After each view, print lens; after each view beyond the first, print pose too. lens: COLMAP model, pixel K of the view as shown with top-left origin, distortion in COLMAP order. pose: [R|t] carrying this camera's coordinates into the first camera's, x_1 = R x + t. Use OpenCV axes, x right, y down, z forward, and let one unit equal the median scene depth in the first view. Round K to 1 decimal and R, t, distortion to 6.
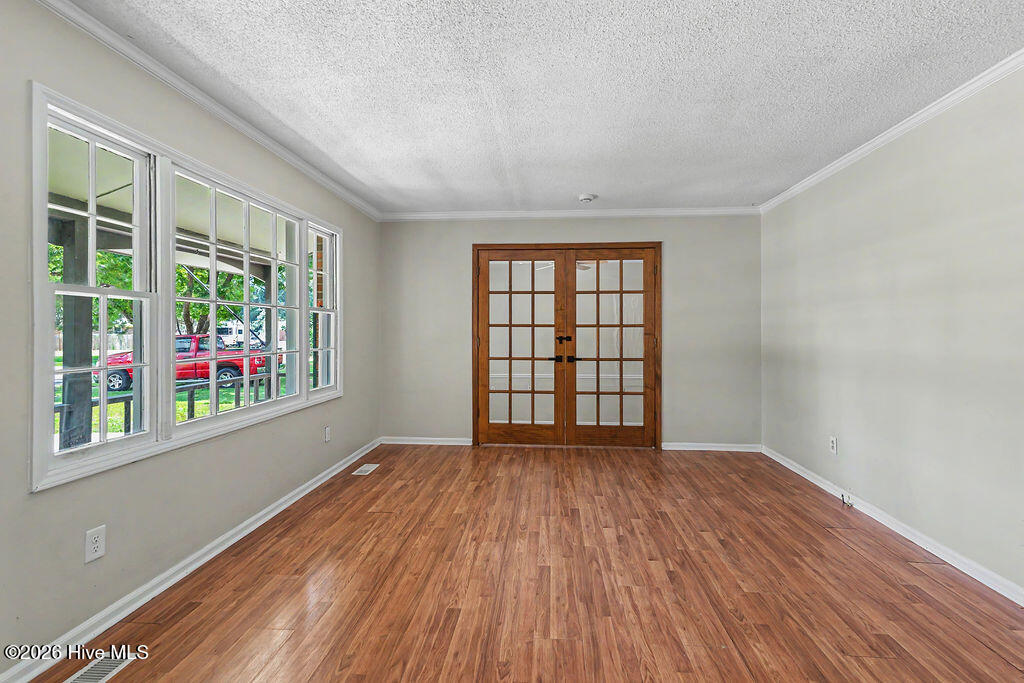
lens RADIAL K [[462.5, 0, 513.1], [0, 462.5, 328.1], [0, 0, 1]] dist [0.014086, -0.002739]
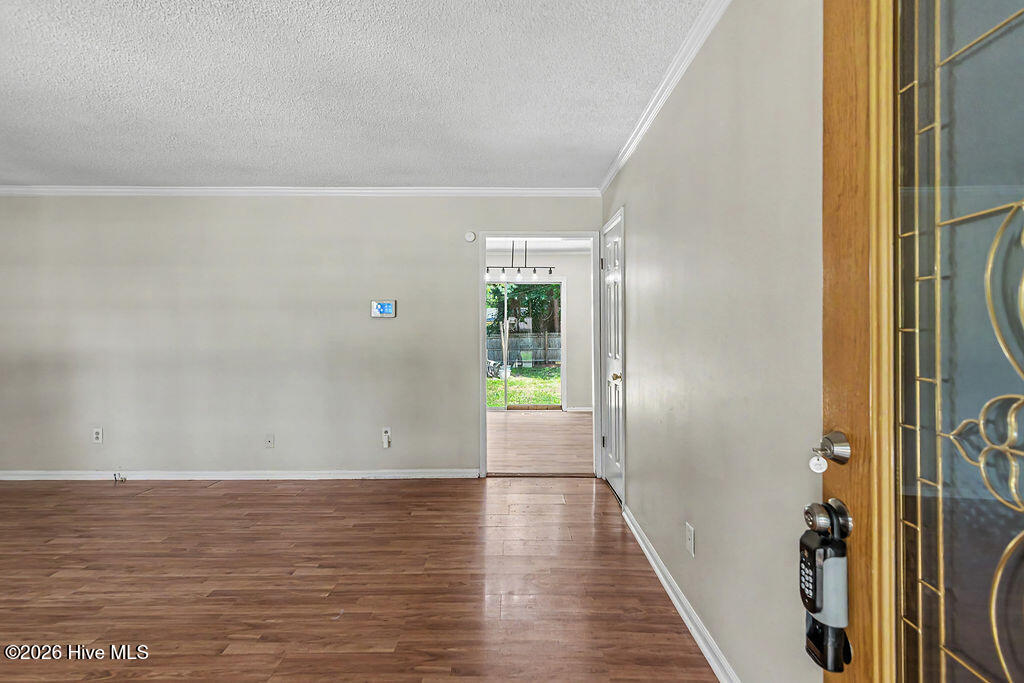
lens RADIAL K [[462.5, 0, 515.6], [0, 462.5, 337.3], [0, 0, 1]] dist [0.014086, -0.002739]
pose [[-0.087198, -0.002805, 0.996187, -0.505399], [-0.008760, 0.999960, 0.002049, 0.003593], [-0.996152, -0.008548, -0.087219, 0.099138]]
